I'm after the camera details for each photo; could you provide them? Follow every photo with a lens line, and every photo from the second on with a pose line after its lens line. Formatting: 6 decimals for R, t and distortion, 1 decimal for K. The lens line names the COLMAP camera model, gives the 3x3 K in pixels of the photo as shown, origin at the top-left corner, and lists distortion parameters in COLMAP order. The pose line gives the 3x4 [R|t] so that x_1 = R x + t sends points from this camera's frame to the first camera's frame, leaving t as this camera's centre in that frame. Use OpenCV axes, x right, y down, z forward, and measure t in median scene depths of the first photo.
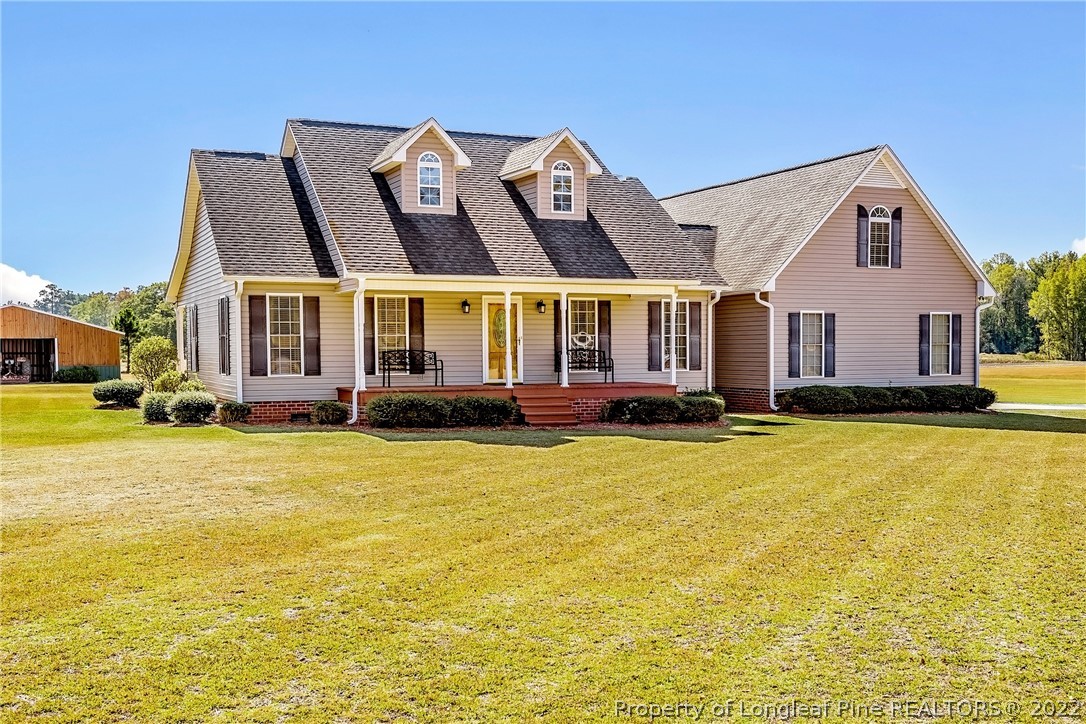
lens RADIAL K [[1151.5, 0, 553.0], [0, 1151.5, 363.0], [0, 0, 1]] dist [-0.017762, 0.000000]
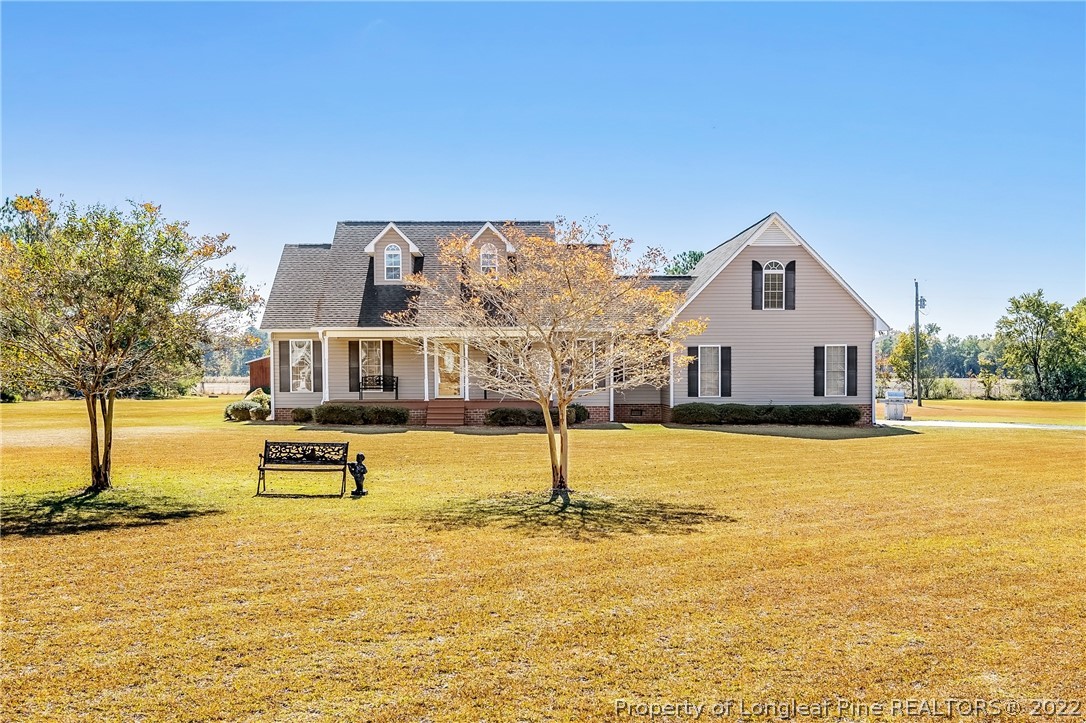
lens RADIAL K [[1151.5, 0, 534.3], [0, 1151.5, 363.6], [0, 0, 1]] dist [-0.017762, 0.000000]
pose [[0.924159, -0.003389, -0.381992, 0.577288], [-0.004144, 0.999813, -0.018896, 0.000789], [0.381985, 0.019046, 0.923972, -0.287143]]
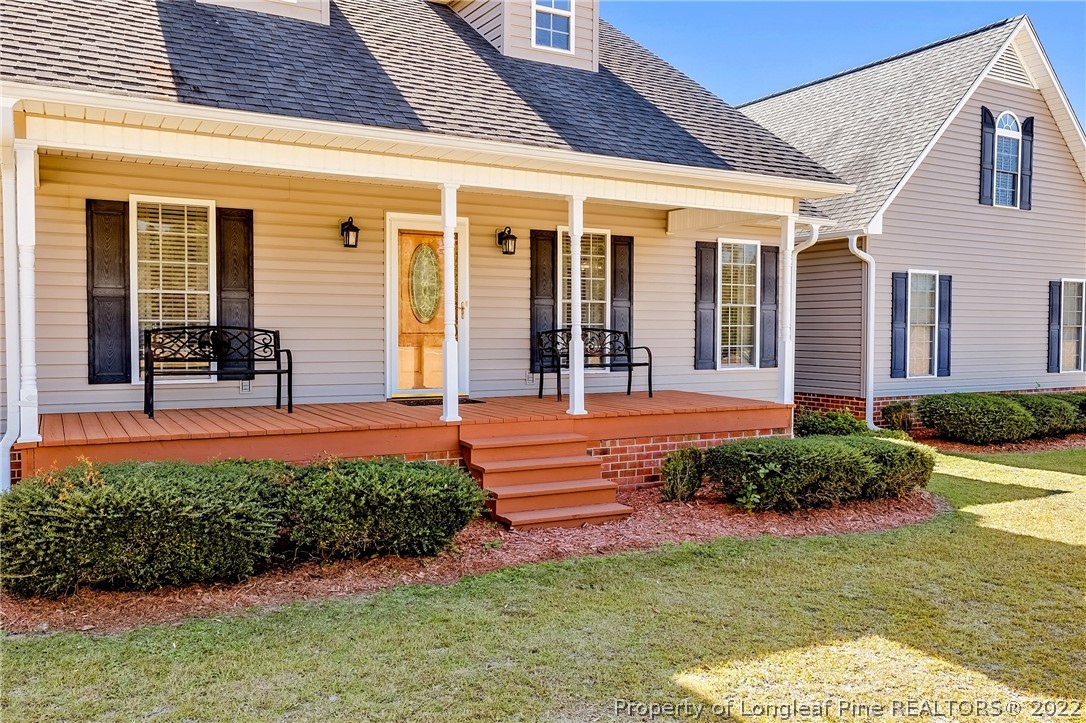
lens RADIAL K [[863.5, 0, 538.7], [0, 863.5, 349.7], [0, 0, 1]] dist [-0.001945, 0.004779]
pose [[0.993912, 0.006705, 0.109970, -0.035553], [-0.007940, 0.999910, 0.010801, -0.006219], [-0.109888, -0.011609, 0.993876, 0.599973]]
